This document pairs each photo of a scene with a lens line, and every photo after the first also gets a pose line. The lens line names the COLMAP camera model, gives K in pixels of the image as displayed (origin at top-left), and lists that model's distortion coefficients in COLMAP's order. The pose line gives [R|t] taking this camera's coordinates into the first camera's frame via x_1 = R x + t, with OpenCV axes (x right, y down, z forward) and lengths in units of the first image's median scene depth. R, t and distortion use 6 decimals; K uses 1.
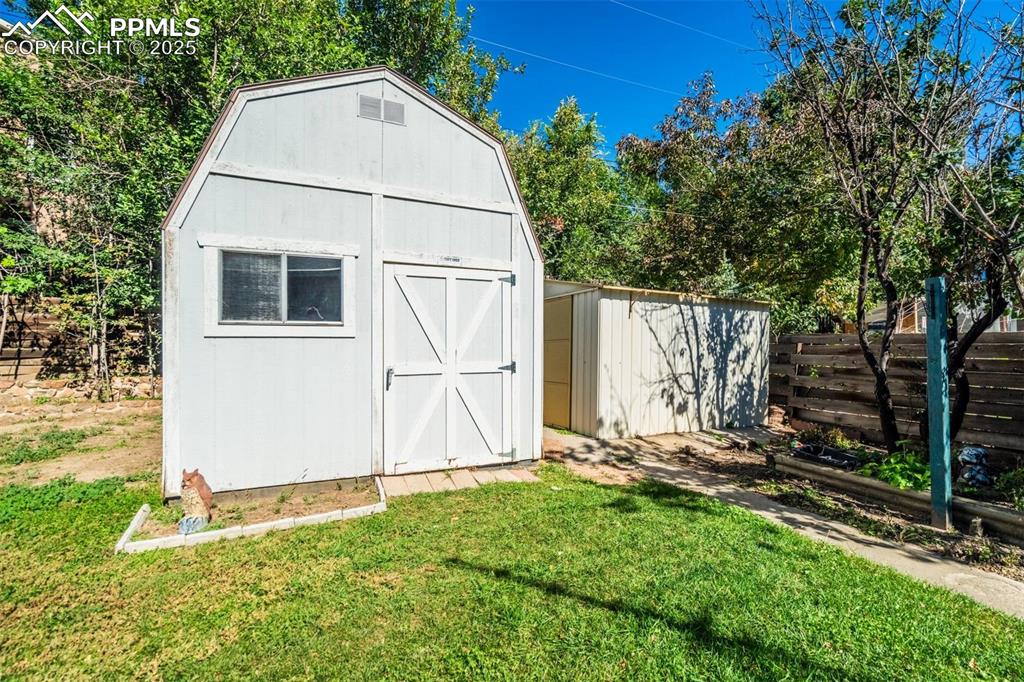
lens RADIAL K [[471.1, 0, 512.6], [0, 471.1, 342.7], [0, 0, 1]] dist [0.001344, 0.000295]
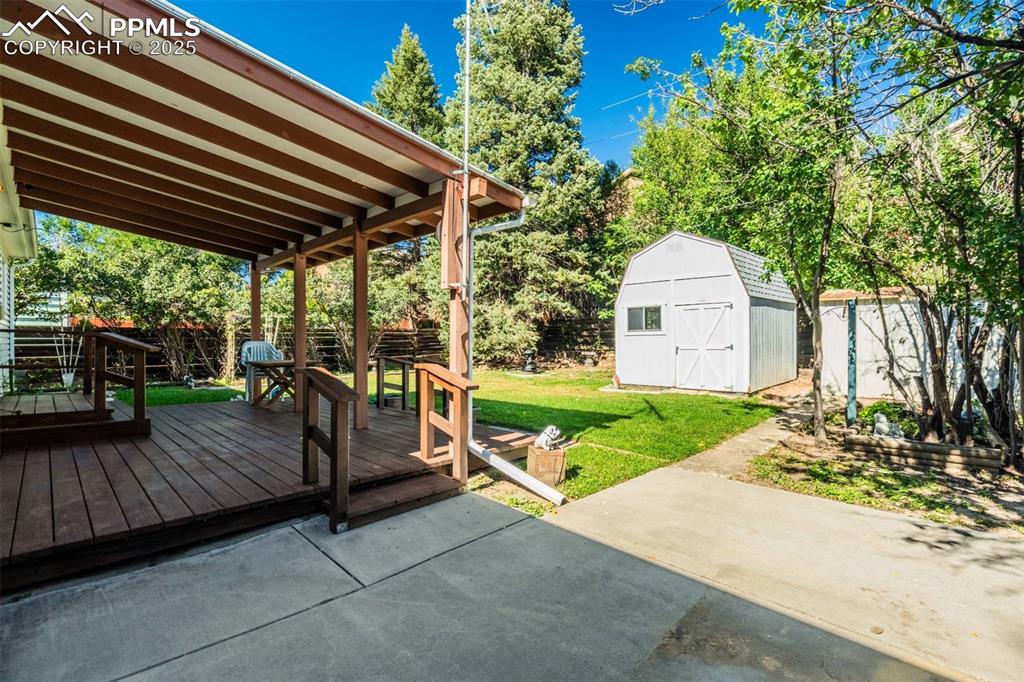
lens RADIAL K [[471.1, 0, 512.6], [0, 471.1, 340.4], [0, 0, 1]] dist [0.001344, 0.000295]
pose [[0.331759, -0.002965, -0.943359, 1.276457], [0.014497, 0.999893, 0.001956, 0.002318], [0.943253, -0.014325, 0.331767, -0.482181]]
